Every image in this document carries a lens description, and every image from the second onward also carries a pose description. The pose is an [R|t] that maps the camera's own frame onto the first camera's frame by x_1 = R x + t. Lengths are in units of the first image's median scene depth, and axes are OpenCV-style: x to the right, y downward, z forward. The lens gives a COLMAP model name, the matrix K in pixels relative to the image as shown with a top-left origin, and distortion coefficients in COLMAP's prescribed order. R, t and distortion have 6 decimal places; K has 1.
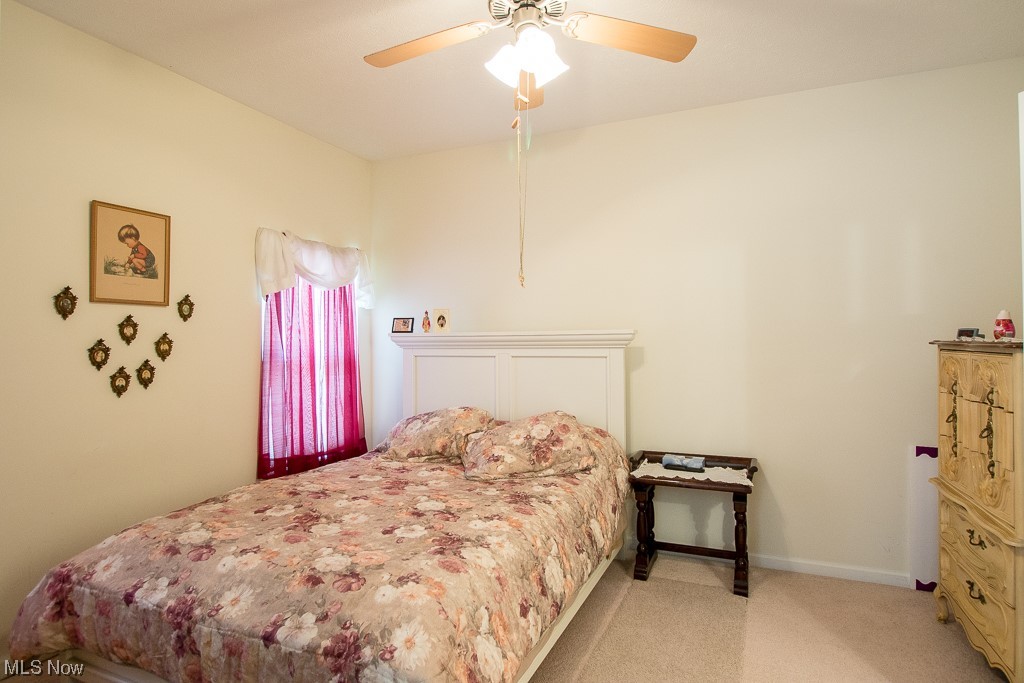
lens RADIAL K [[553.3, 0, 513.1], [0, 553.3, 338.8], [0, 0, 1]] dist [-0.000776, -0.009162]
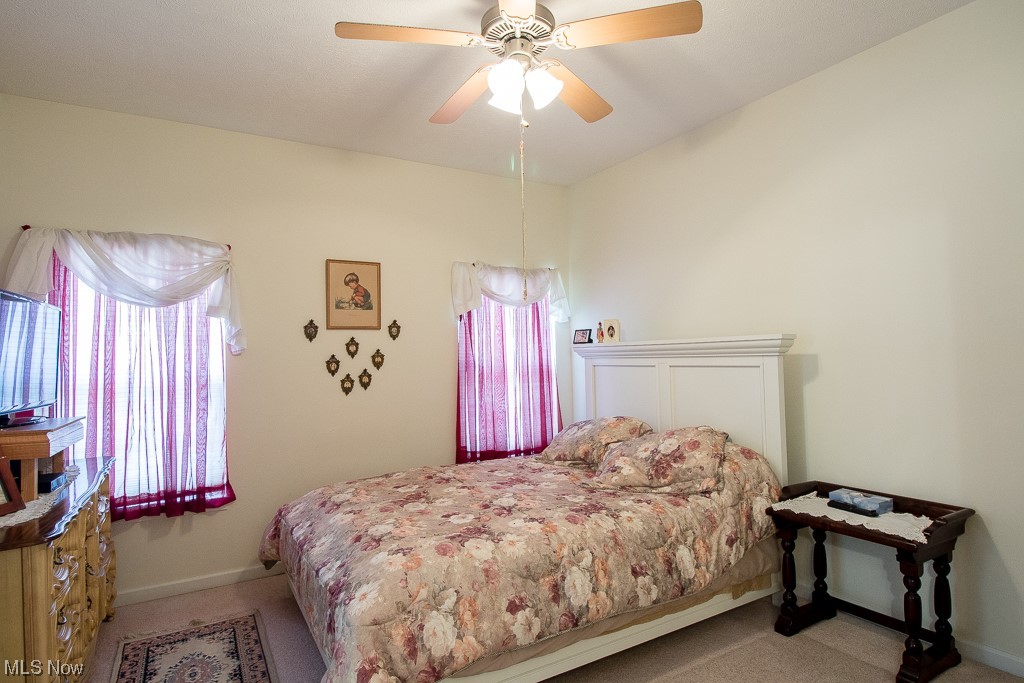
lens RADIAL K [[553.3, 0, 516.2], [0, 553.3, 339.7], [0, 0, 1]] dist [-0.000776, -0.009162]
pose [[0.811665, -0.028796, -0.583412, 0.437692], [0.020708, 0.999575, -0.020527, 0.000890], [0.583755, 0.004580, 0.811917, 0.094913]]
